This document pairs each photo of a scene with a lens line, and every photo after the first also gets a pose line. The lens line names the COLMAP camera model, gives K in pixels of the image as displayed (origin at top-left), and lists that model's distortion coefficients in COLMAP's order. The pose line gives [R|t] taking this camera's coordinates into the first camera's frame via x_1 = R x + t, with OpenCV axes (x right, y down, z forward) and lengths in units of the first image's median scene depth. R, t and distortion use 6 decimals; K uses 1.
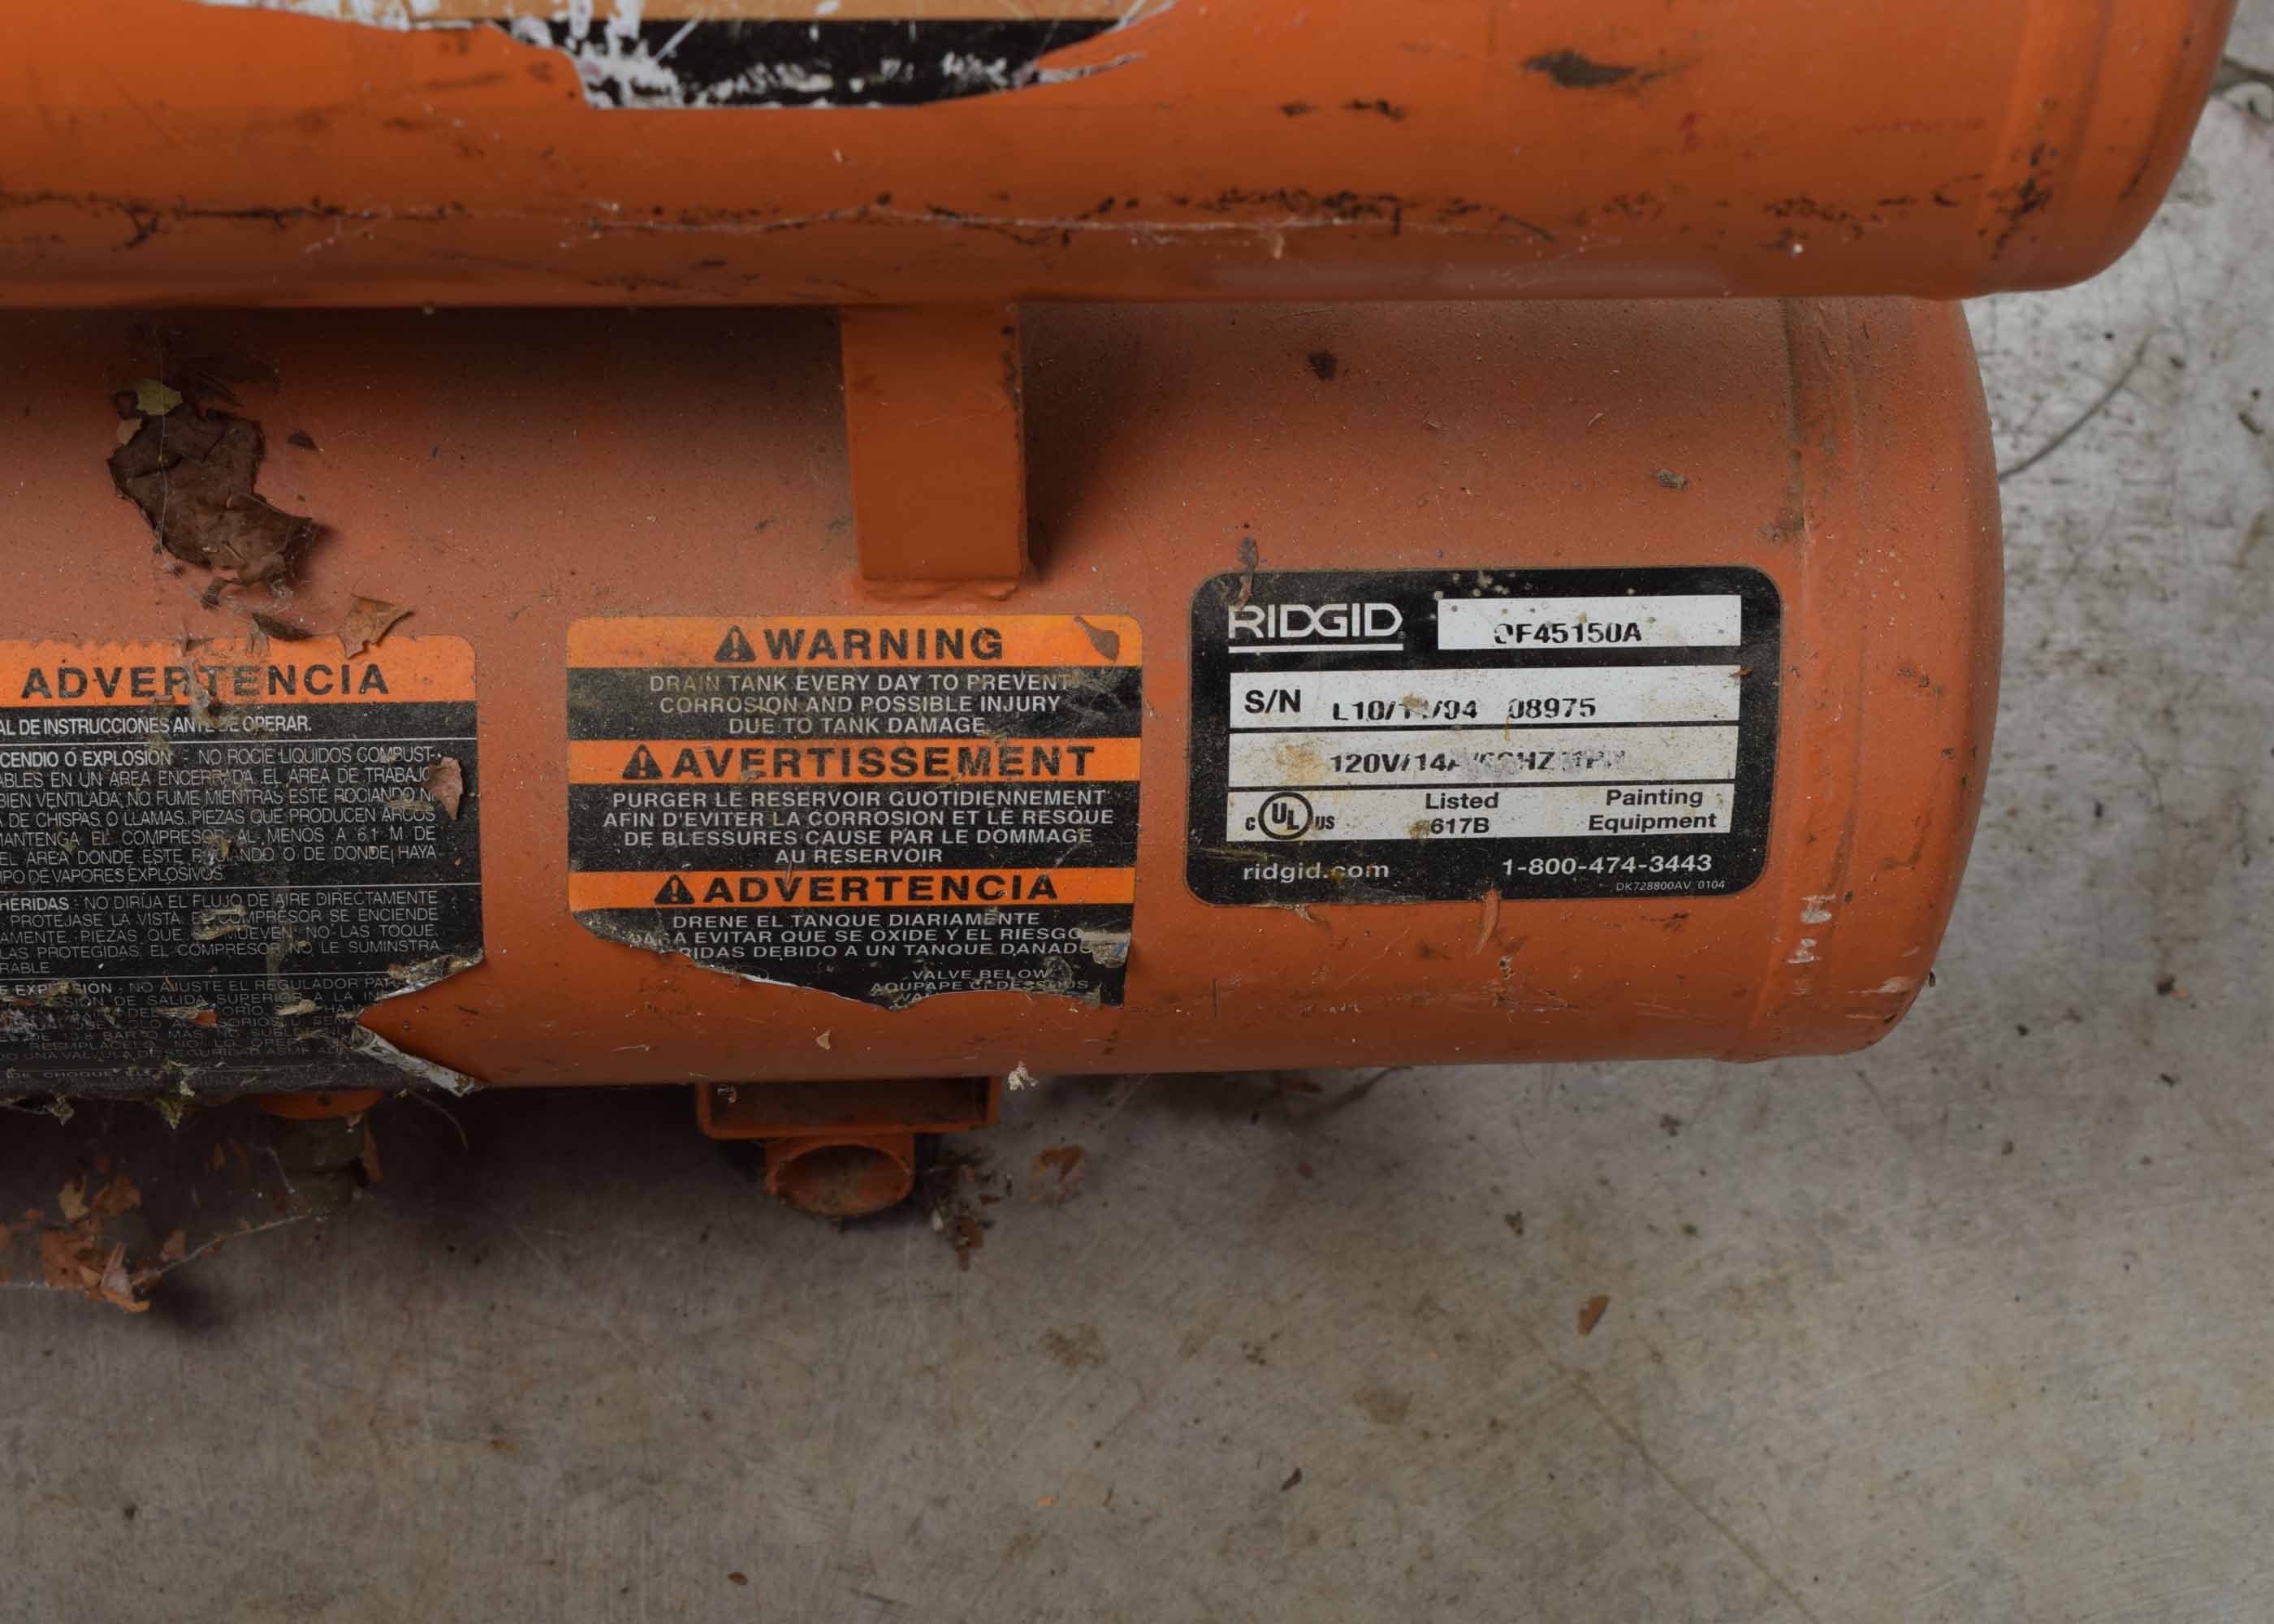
lens RADIAL K [[5515.8, 0, 1137.0], [0, 5515.8, 812.0], [0, 0, 1]] dist [0.080034, 0.091687]
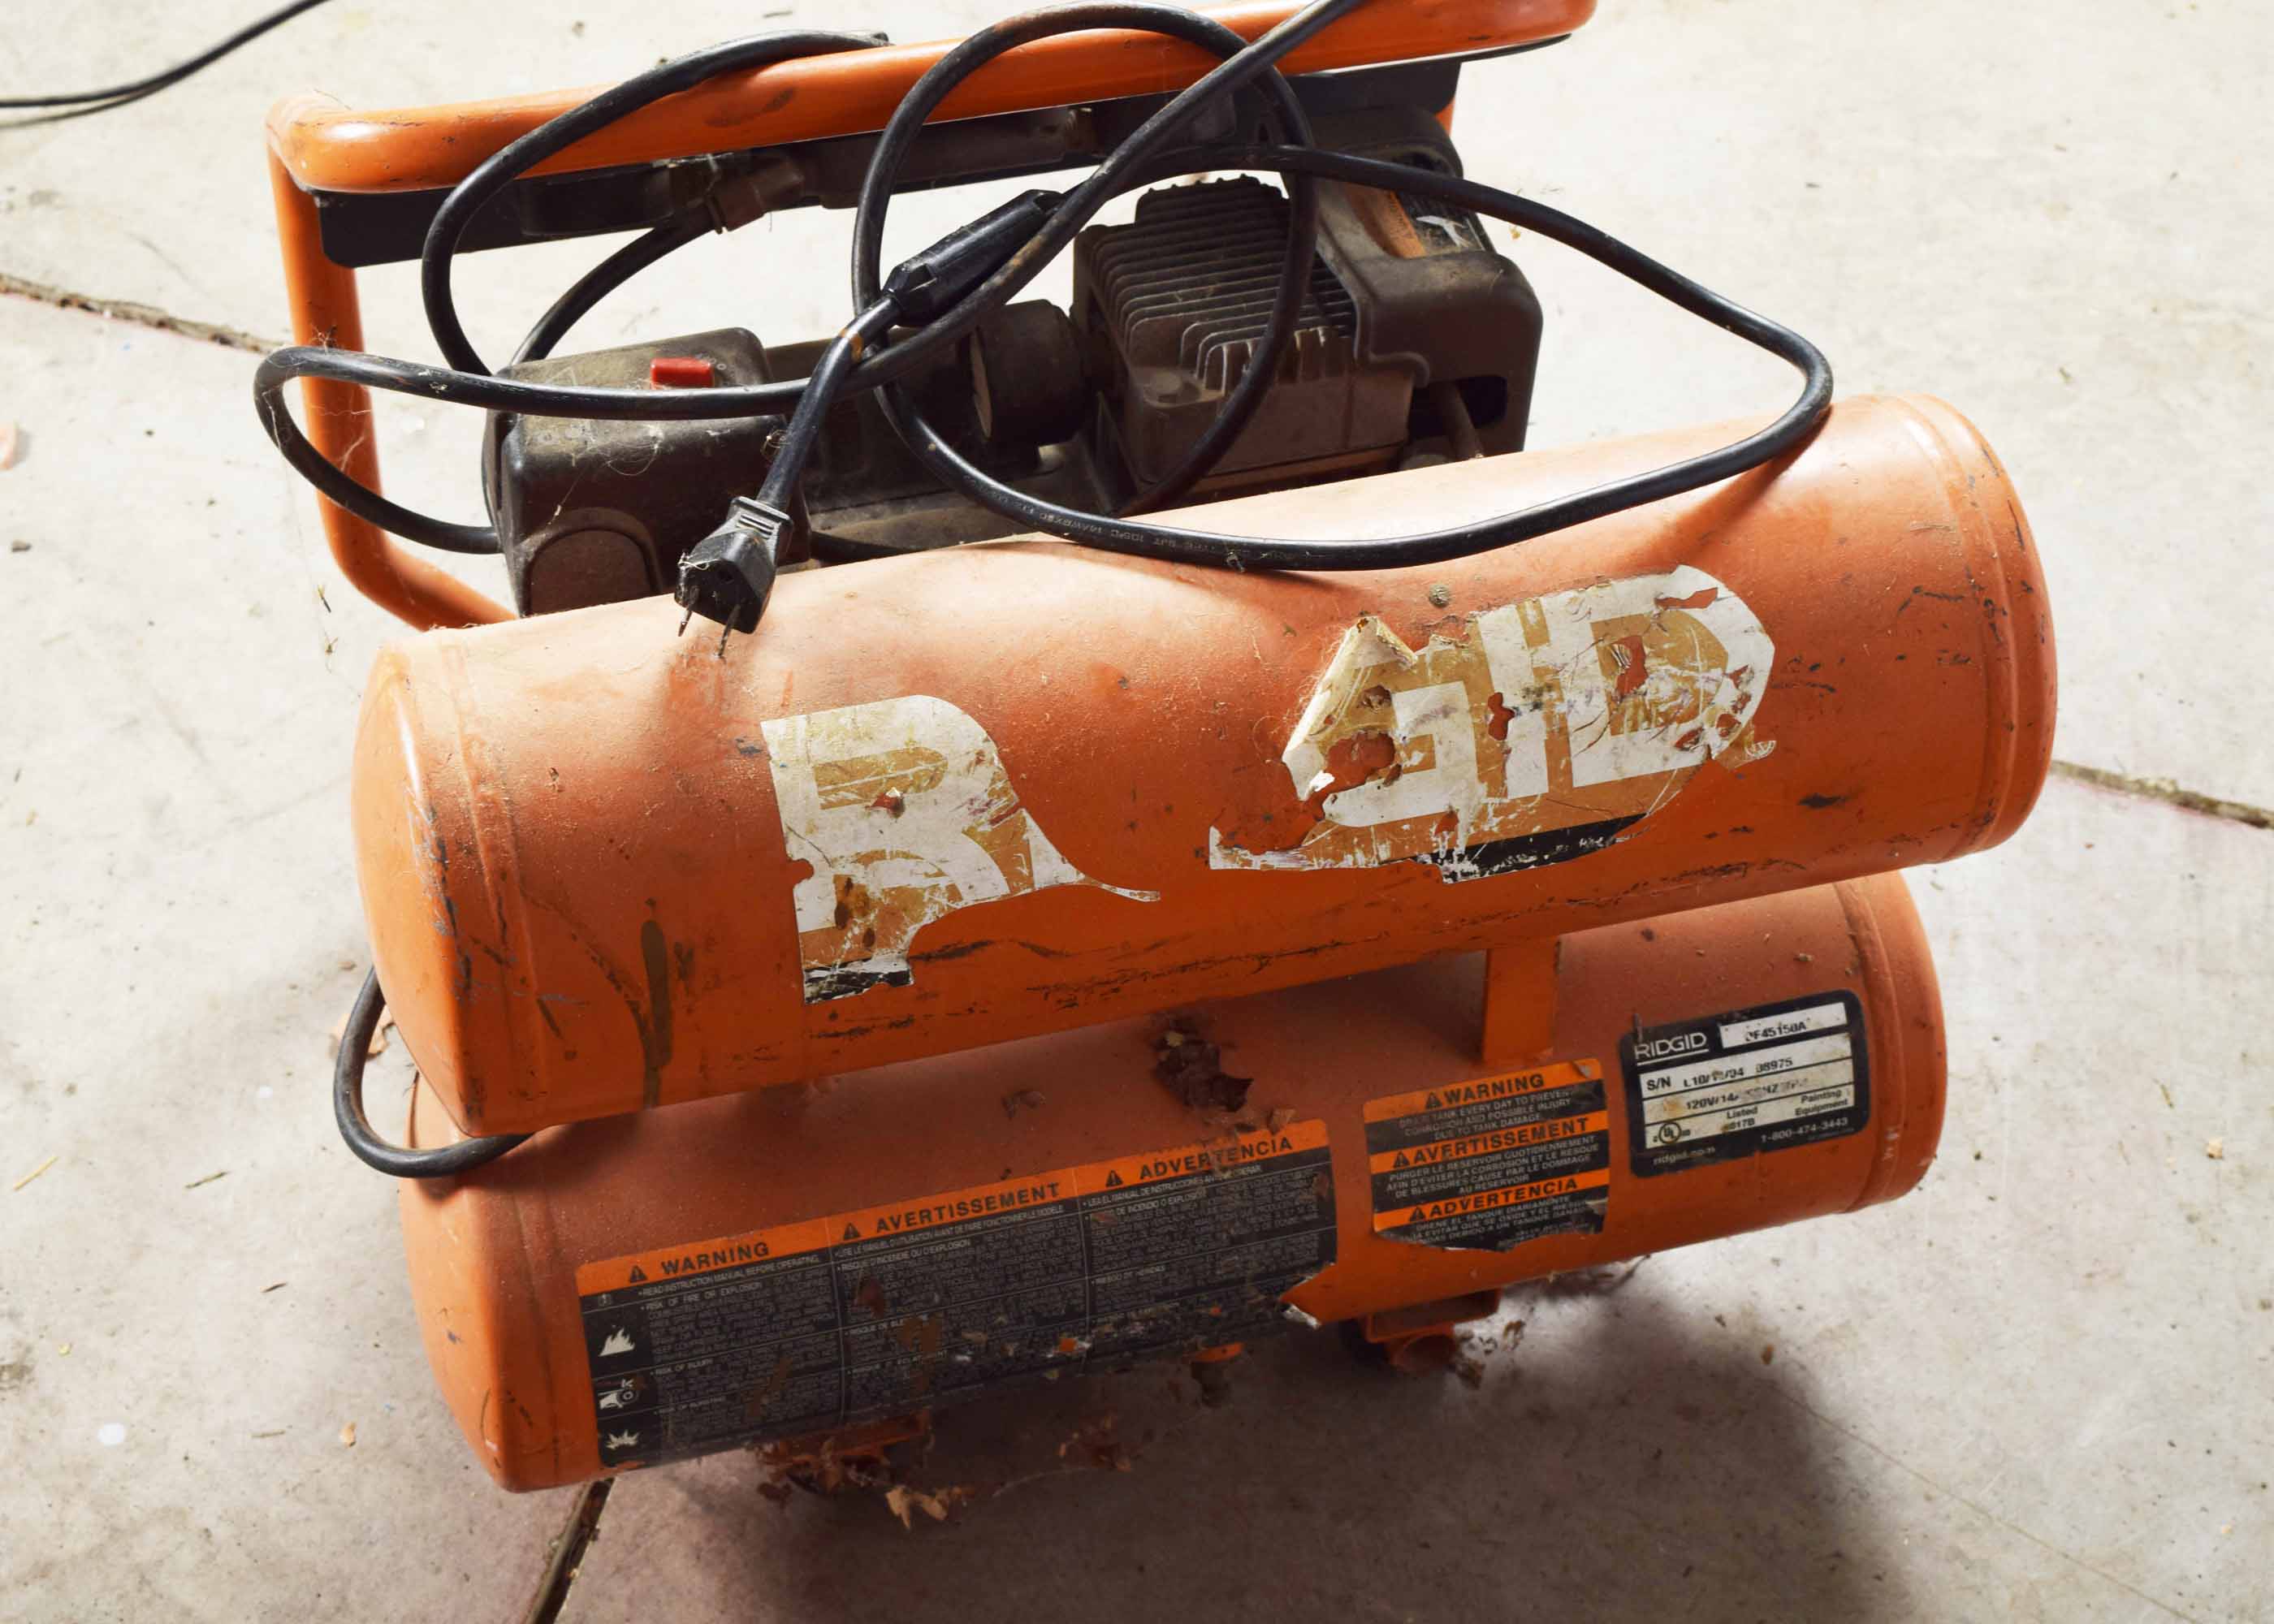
lens RADIAL K [[4171.1, 0, 1137.0], [0, 4171.1, 812.0], [0, 0, 1]] dist [0.004620, 0.208119]
pose [[0.977266, -0.170845, 0.125550, -0.382100], [0.183201, 0.978526, -0.094468, -0.006574], [-0.106714, 0.115321, 0.987579, -0.689107]]
